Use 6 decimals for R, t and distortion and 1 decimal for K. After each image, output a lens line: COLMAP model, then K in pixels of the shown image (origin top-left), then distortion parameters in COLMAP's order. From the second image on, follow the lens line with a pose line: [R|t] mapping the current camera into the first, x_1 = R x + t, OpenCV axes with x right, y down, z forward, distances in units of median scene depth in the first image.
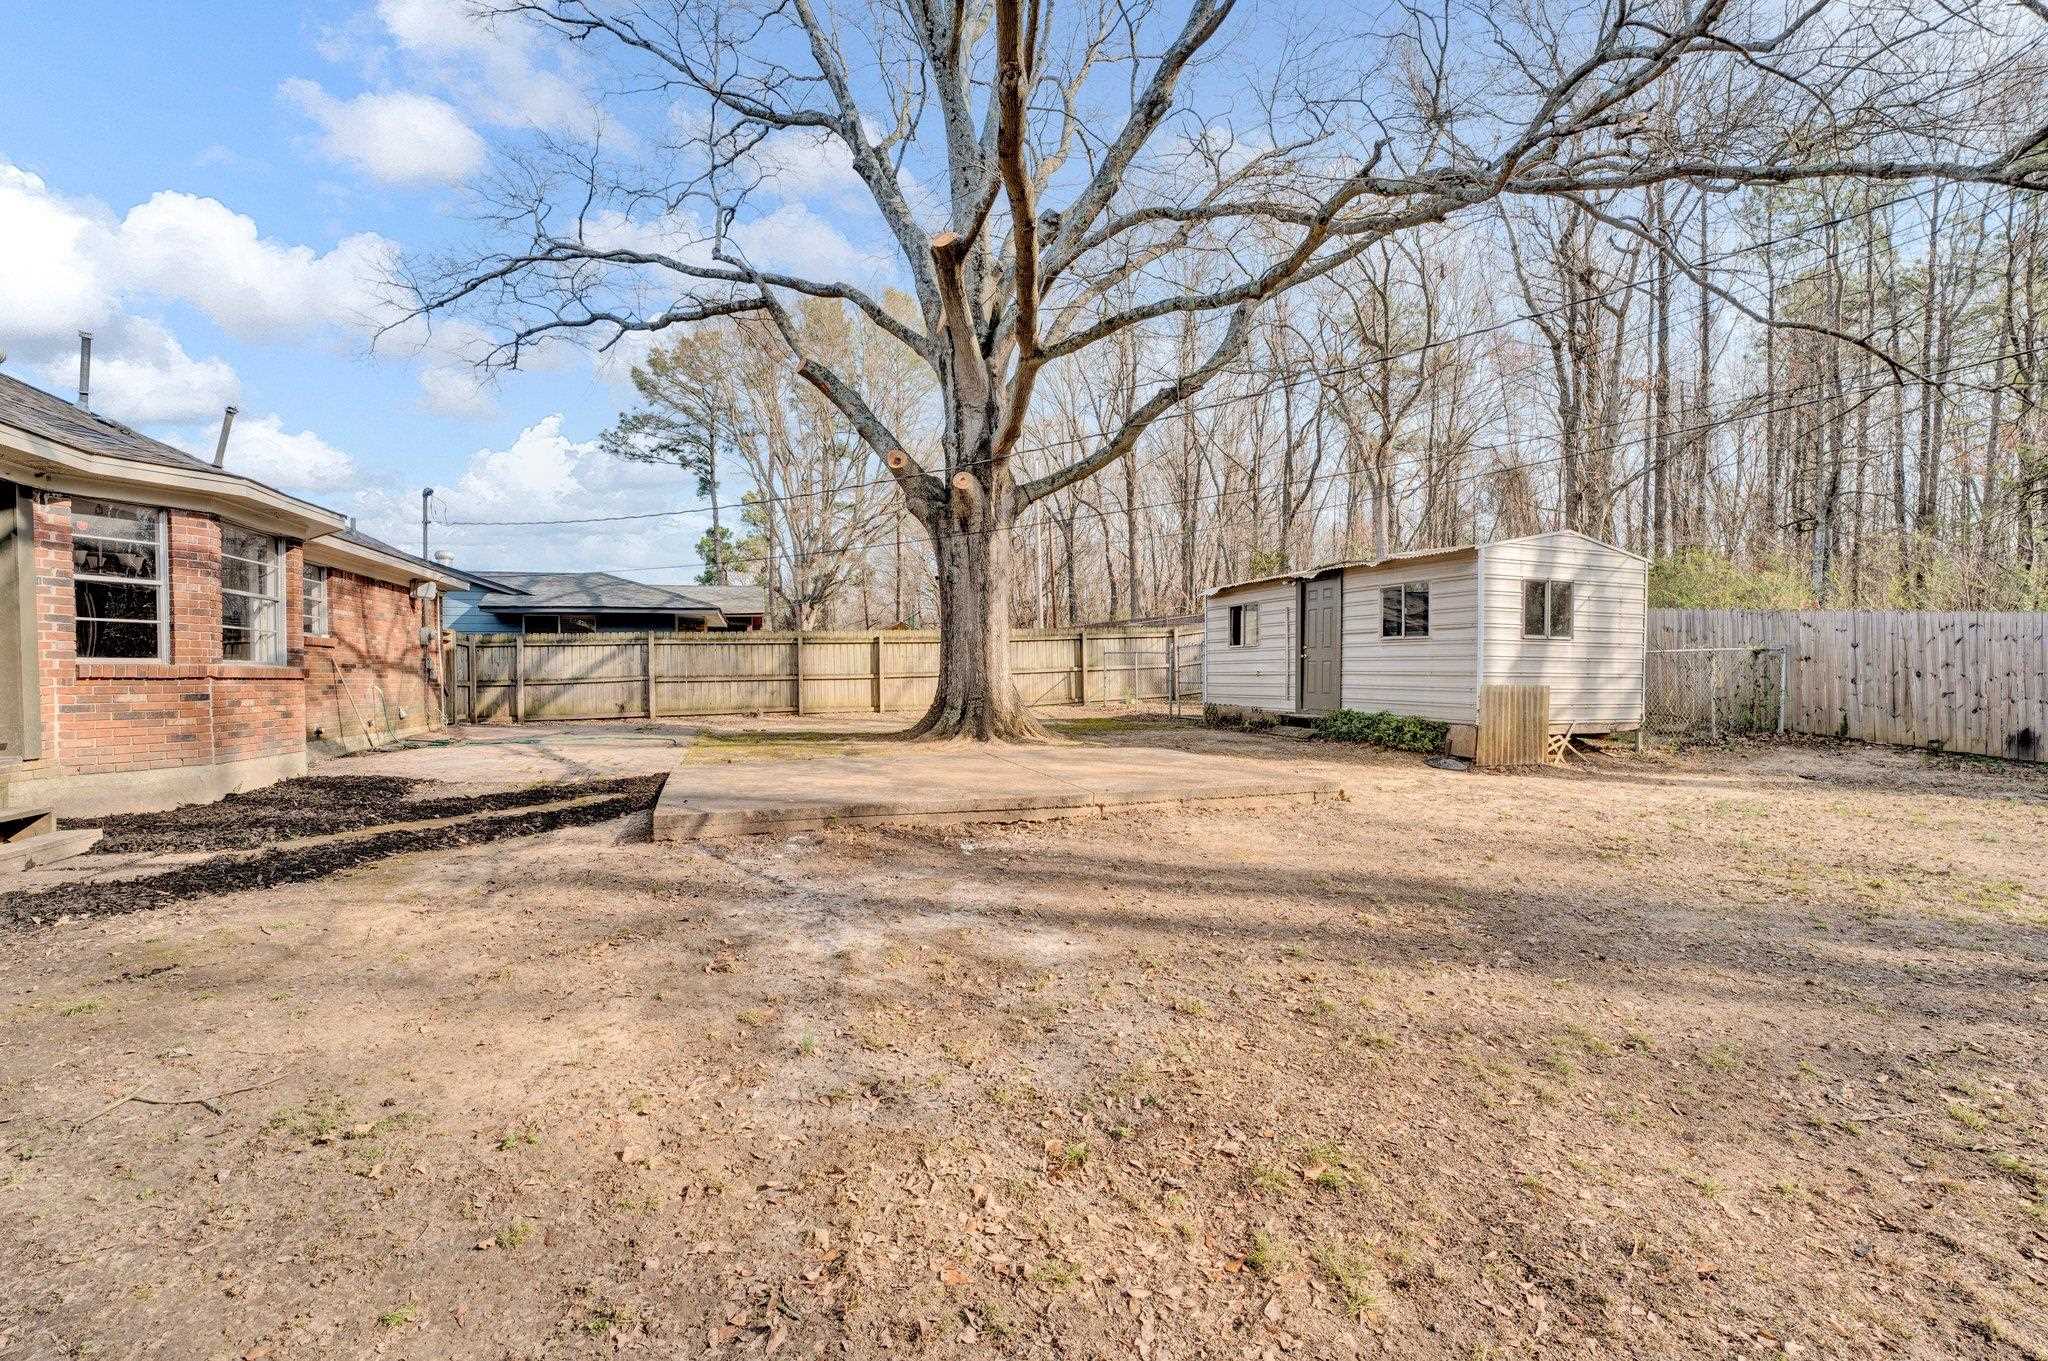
lens RADIAL K [[868.2, 0, 1012.4], [0, 868.2, 684.0], [0, 0, 1]] dist [-0.023017, 0.002219]
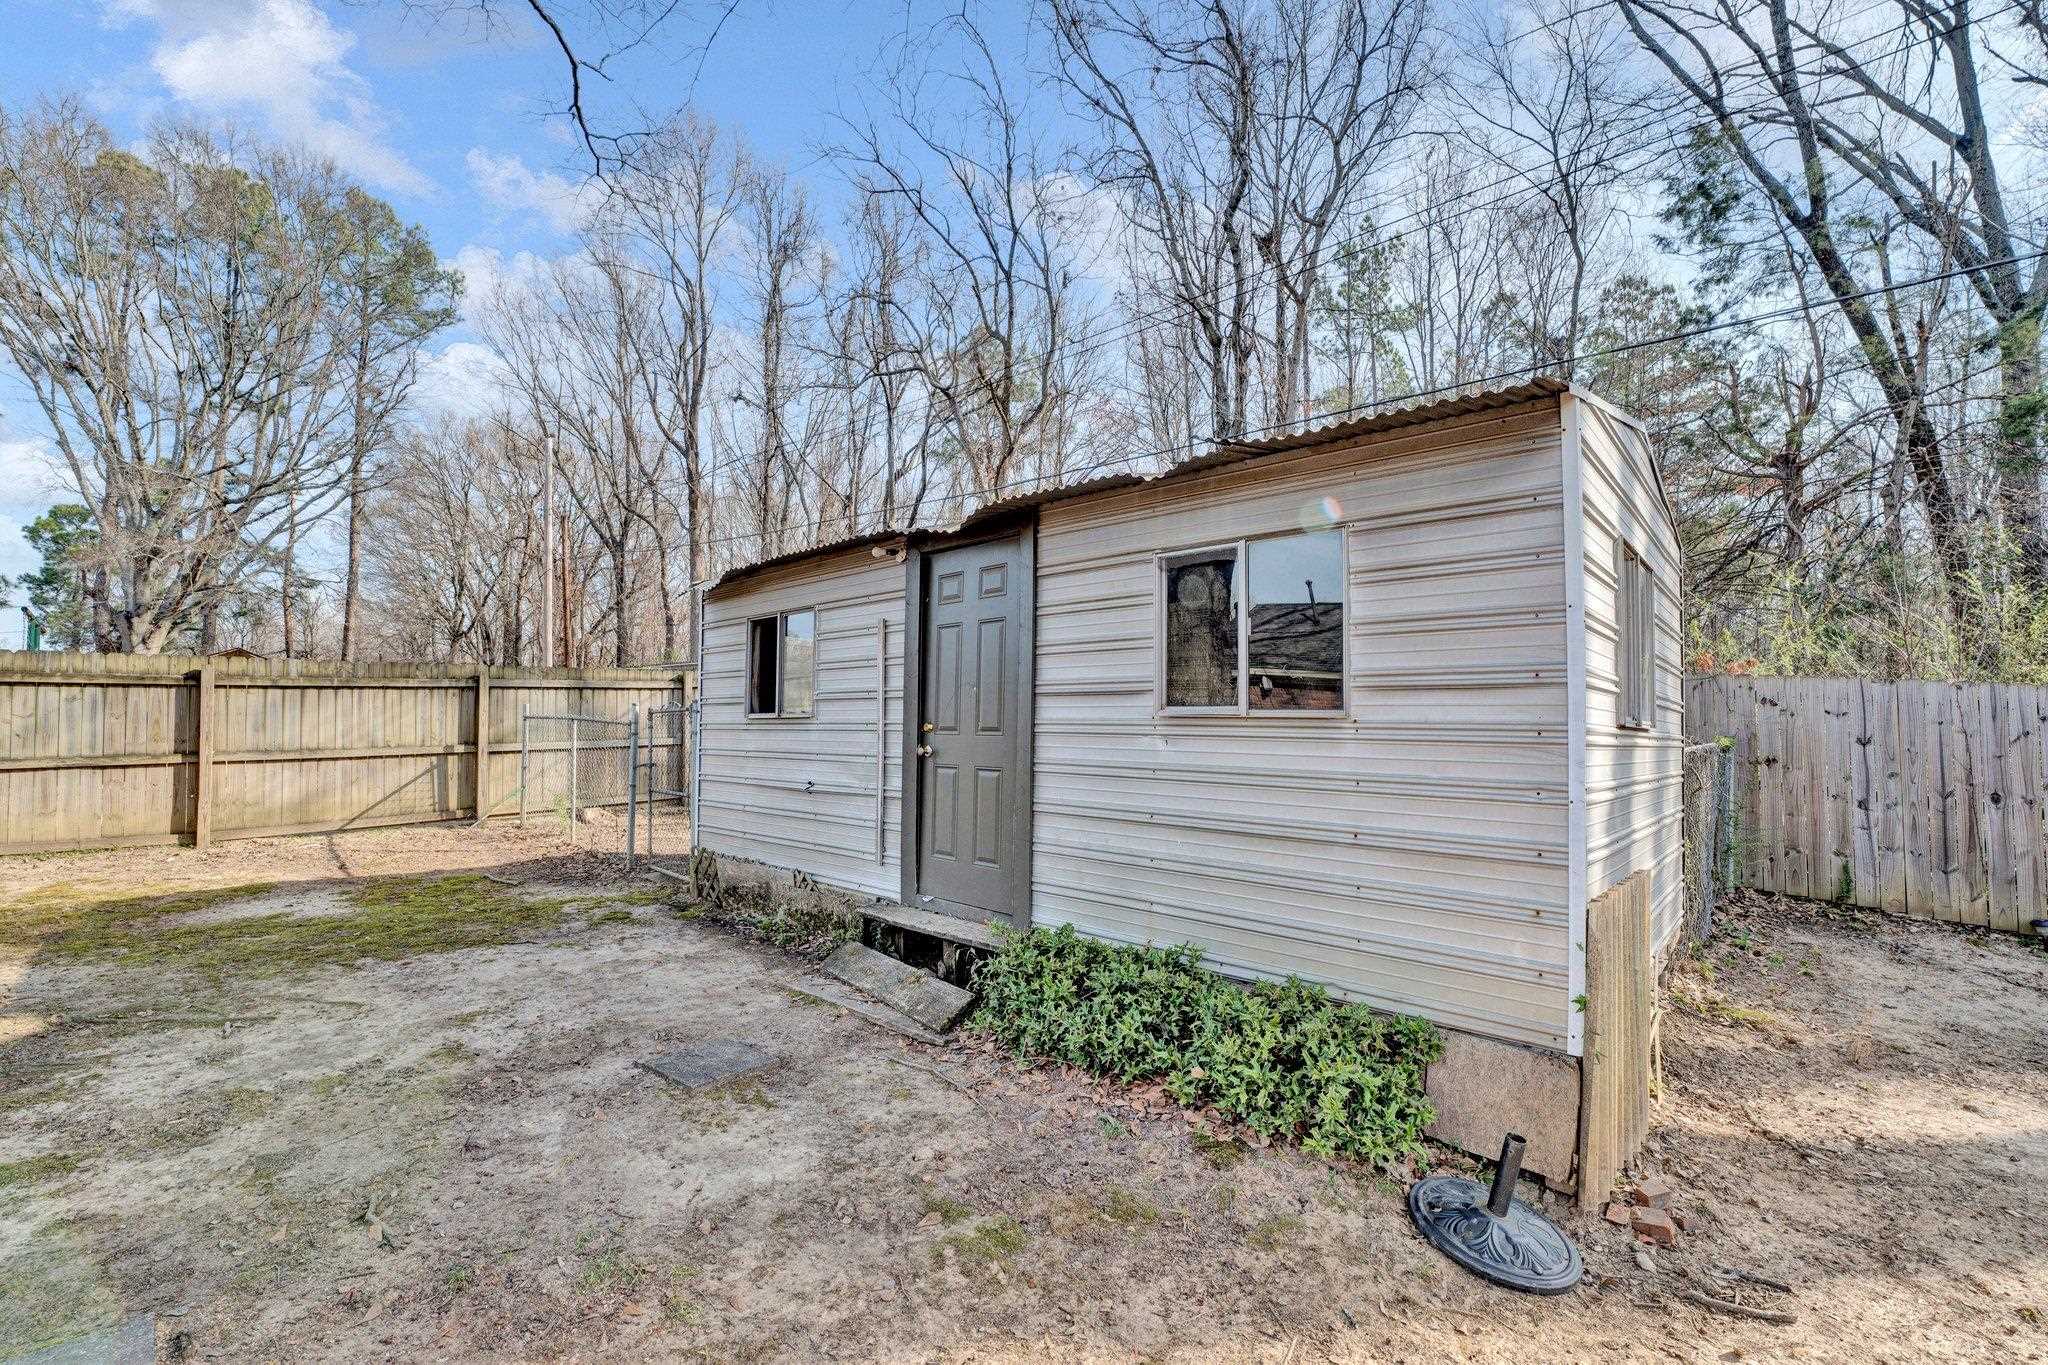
lens RADIAL K [[868.2, 0, 1012.0], [0, 868.2, 695.4], [0, 0, 1]] dist [-0.023017, 0.002219]
pose [[0.898757, 0.029641, 0.437444, 0.183270], [-0.007770, 0.998632, -0.051703, -0.032603], [-0.438378, 0.043069, 0.897758, 0.574390]]
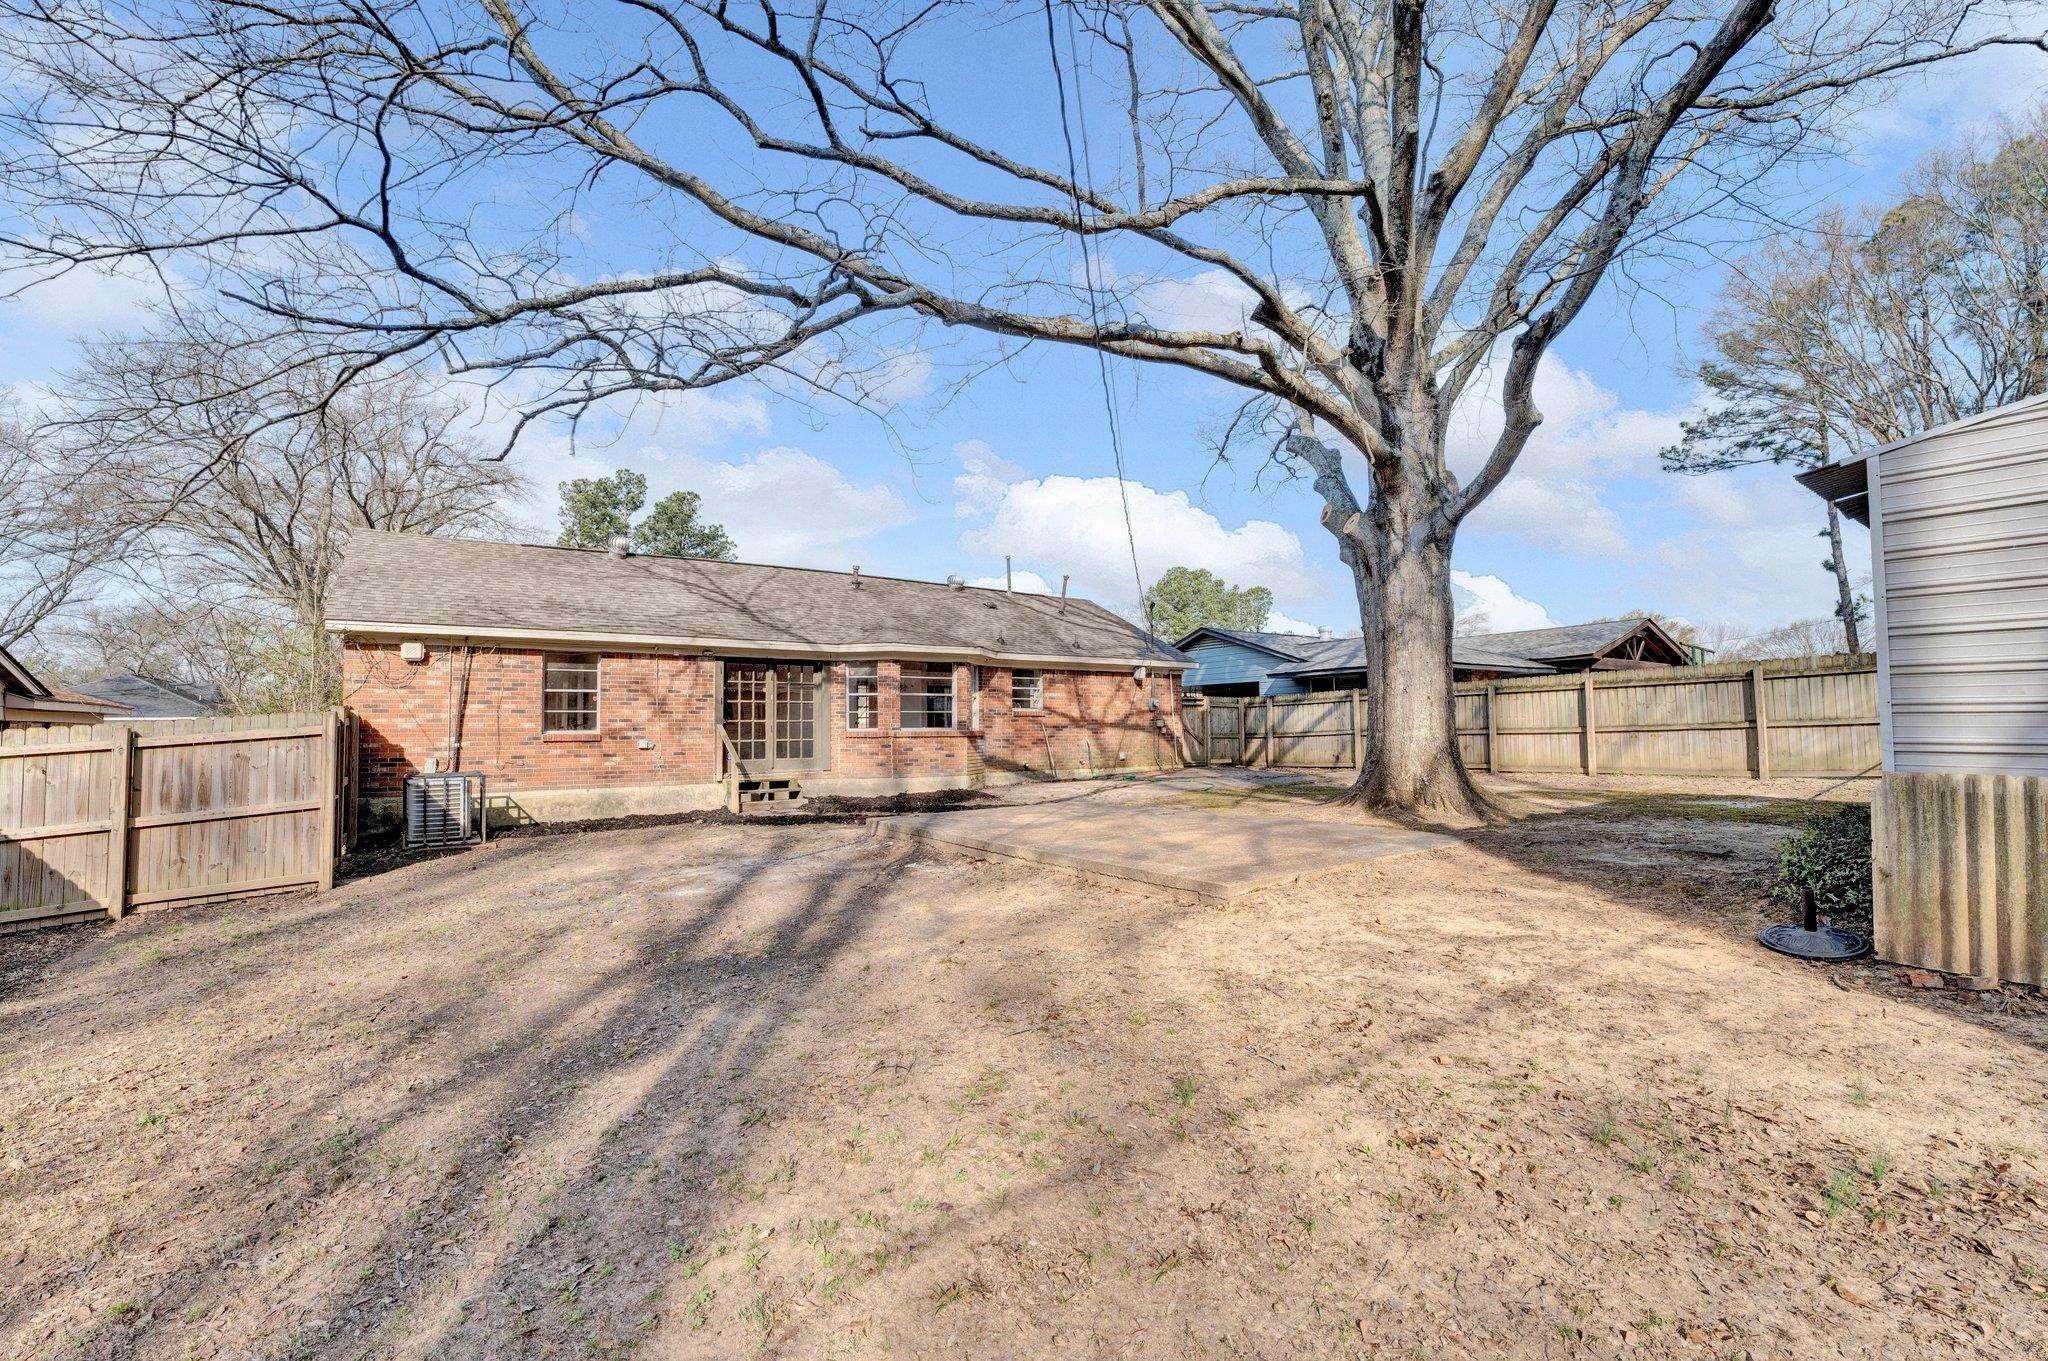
lens RADIAL K [[868.2, 0, 1011.6], [0, 868.2, 695.3], [0, 0, 1]] dist [-0.023017, 0.002219]
pose [[0.294598, -0.035147, -0.954975, 0.569773], [0.000580, 0.999330, -0.036601, -0.014967], [0.955621, 0.010229, 0.294421, 0.302832]]
